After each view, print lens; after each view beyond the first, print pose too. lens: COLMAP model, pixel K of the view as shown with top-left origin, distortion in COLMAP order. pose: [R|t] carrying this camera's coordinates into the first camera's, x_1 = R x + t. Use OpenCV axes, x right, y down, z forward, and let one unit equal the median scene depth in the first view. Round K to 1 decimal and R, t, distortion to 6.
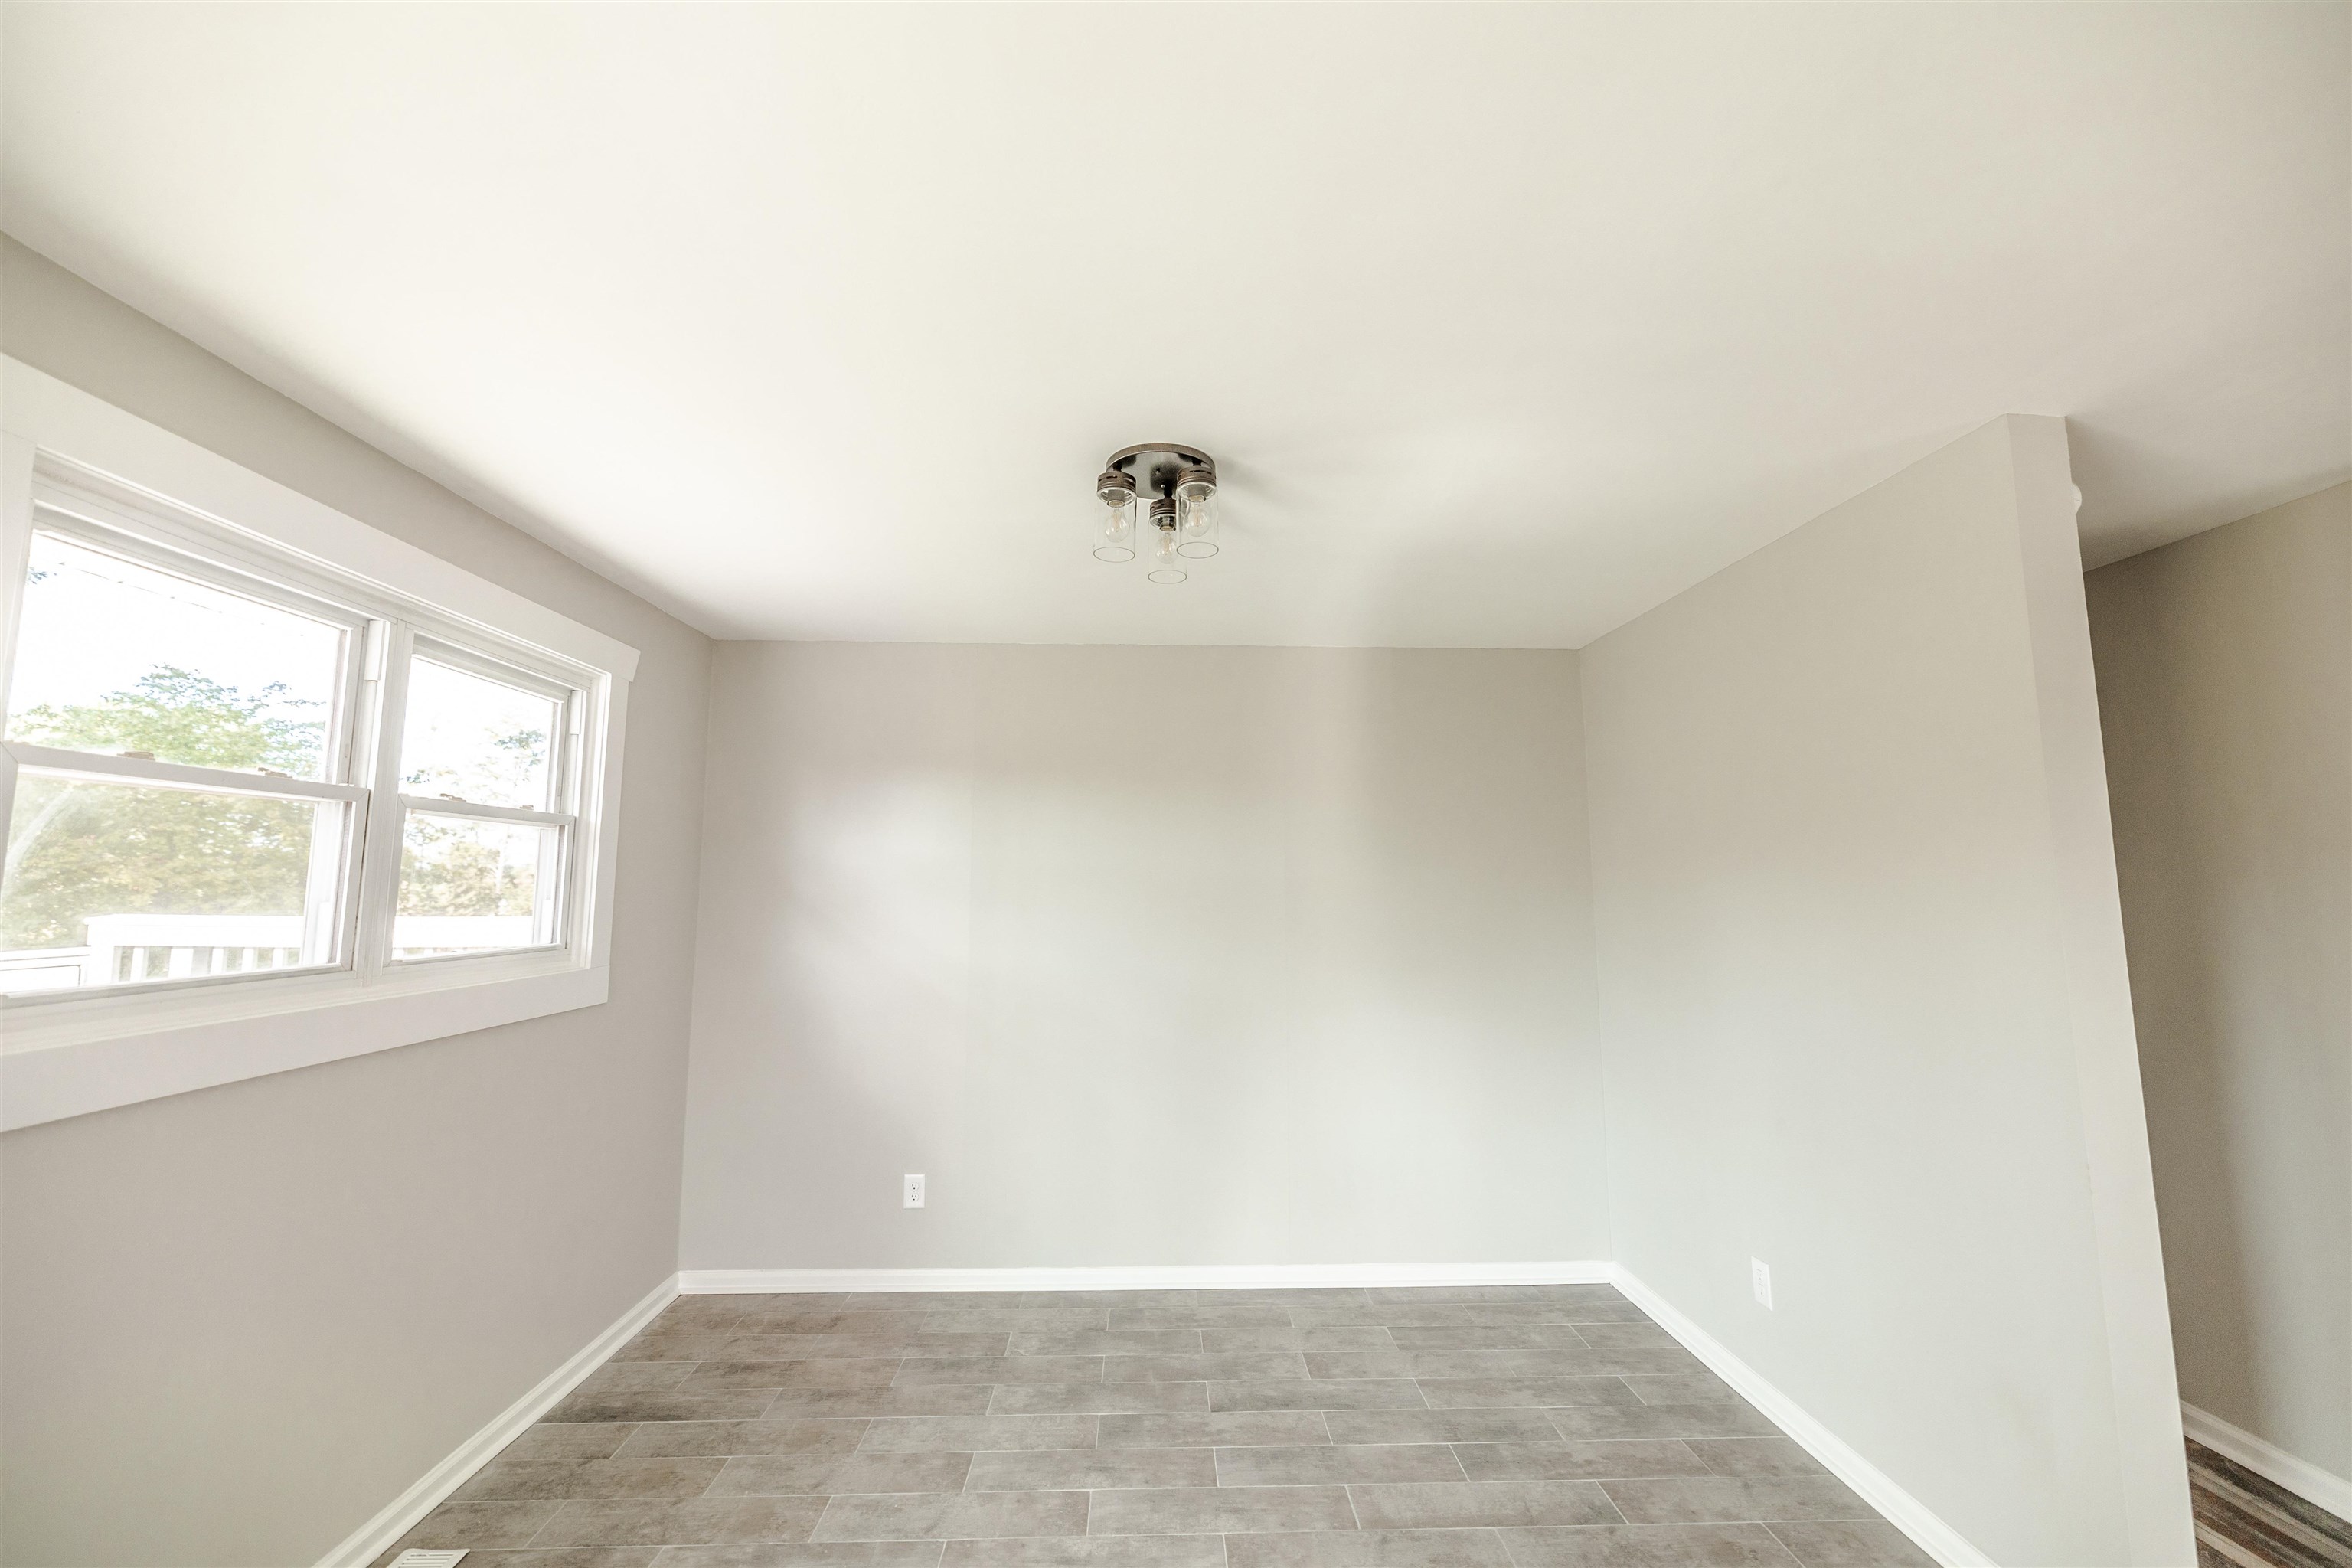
lens RADIAL K [[982.5, 0, 1181.1], [0, 982.5, 774.9], [0, 0, 1]] dist [-0.000063, -0.000077]
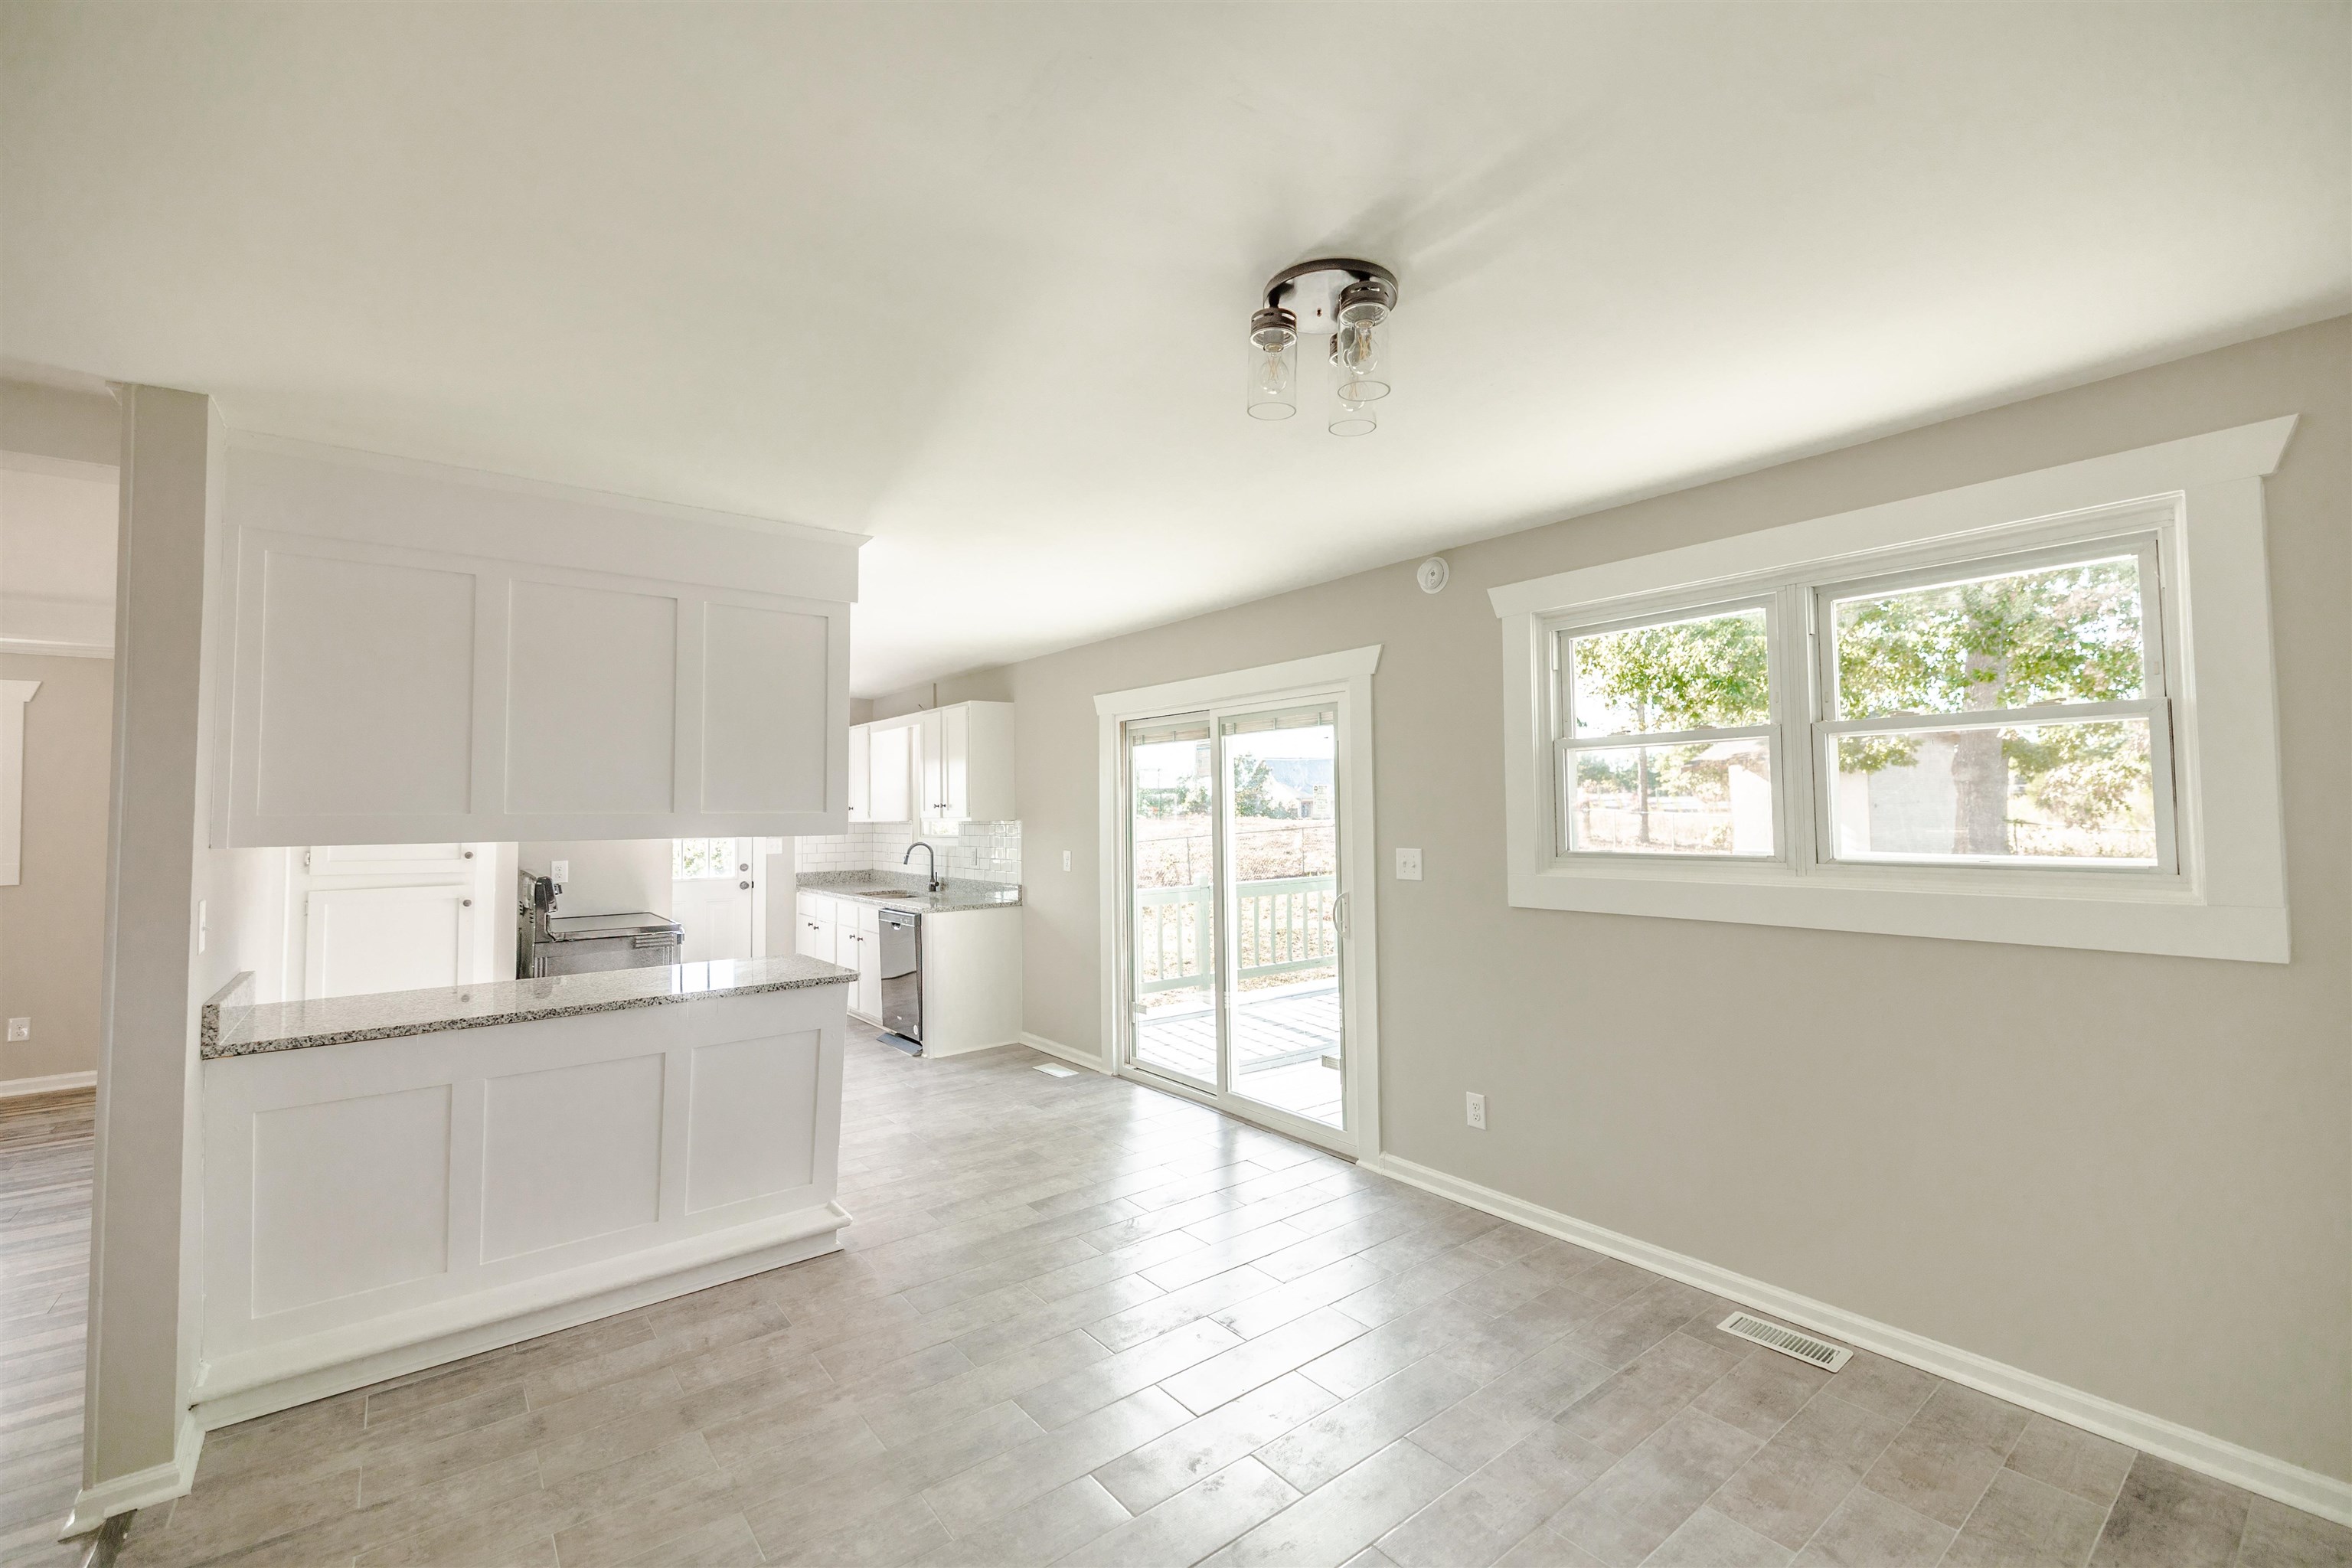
lens RADIAL K [[982.5, 0, 1181.1], [0, 982.5, 774.9], [0, 0, 1]] dist [-0.000063, -0.000077]
pose [[-0.809212, -0.014240, -0.587344, 0.445608], [0.077987, 0.988256, -0.131406, 0.147115], [0.582317, -0.152140, -0.798599, 1.218921]]
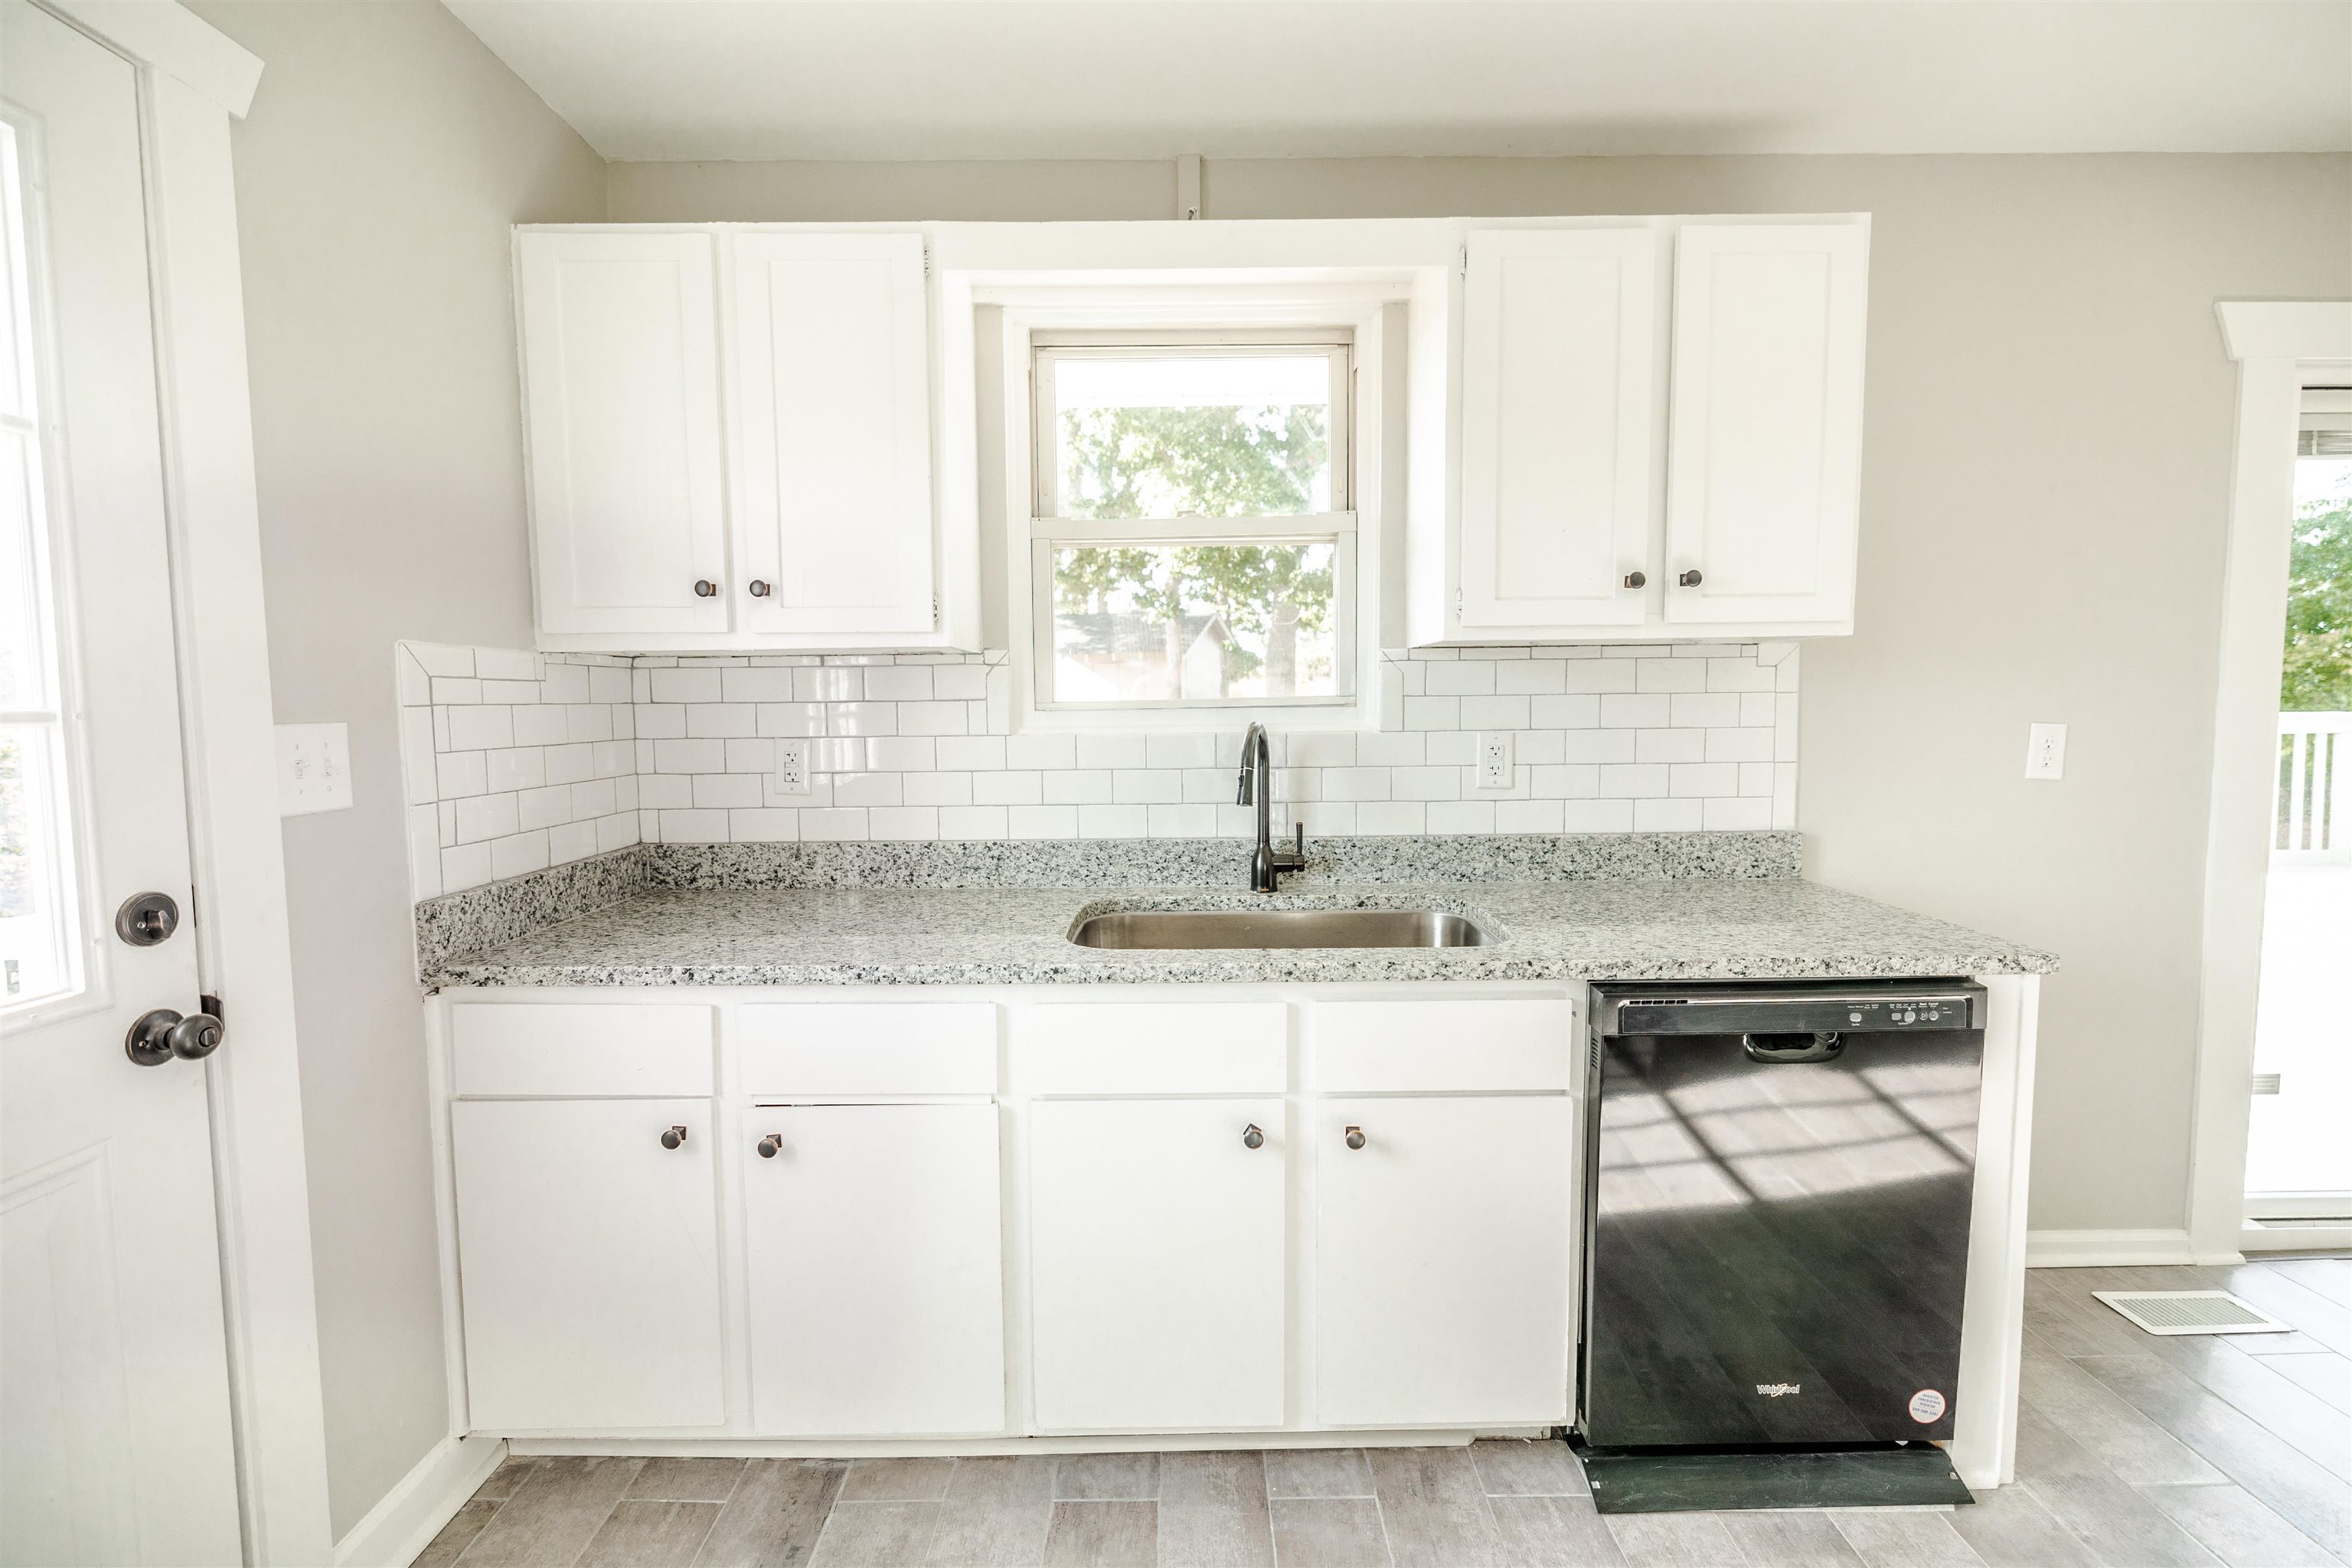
lens RADIAL K [[993.3, 0, 1115.7], [0, 993.3, 771.9], [0, 0, 1]] dist [-0.002235, -0.000387]
pose [[-0.025968, 0.070343, -0.997185, 0.207178], [0.124202, 0.990019, 0.066603, -0.093597], [0.991917, -0.122122, -0.034446, -1.325971]]
